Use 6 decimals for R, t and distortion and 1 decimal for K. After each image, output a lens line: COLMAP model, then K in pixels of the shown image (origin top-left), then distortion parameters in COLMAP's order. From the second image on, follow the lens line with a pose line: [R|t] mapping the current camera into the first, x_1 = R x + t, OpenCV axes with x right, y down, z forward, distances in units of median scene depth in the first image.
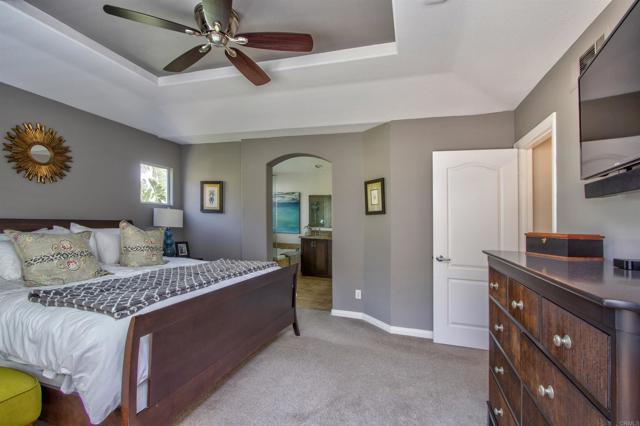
lens RADIAL K [[294.9, 0, 321.2], [0, 294.9, 214.8], [0, 0, 1]] dist [-0.002729, -0.000115]
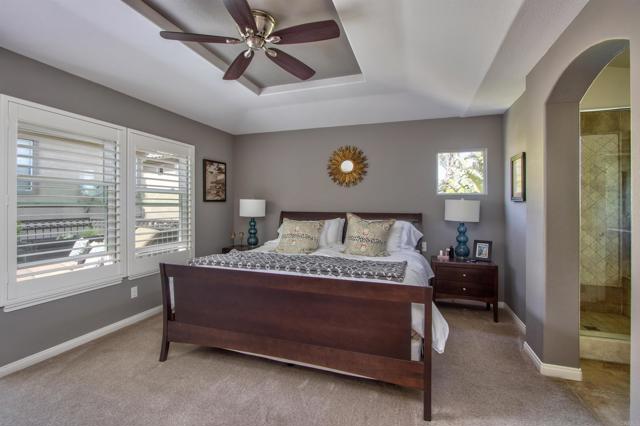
lens RADIAL K [[294.9, 0, 320.3], [0, 294.9, 215.2], [0, 0, 1]] dist [-0.002729, -0.000115]
pose [[-0.020316, -0.004461, -0.999784, 0.322457], [0.012136, 0.999915, -0.004709, 0.023158], [0.999720, -0.012229, -0.020261, 0.602179]]
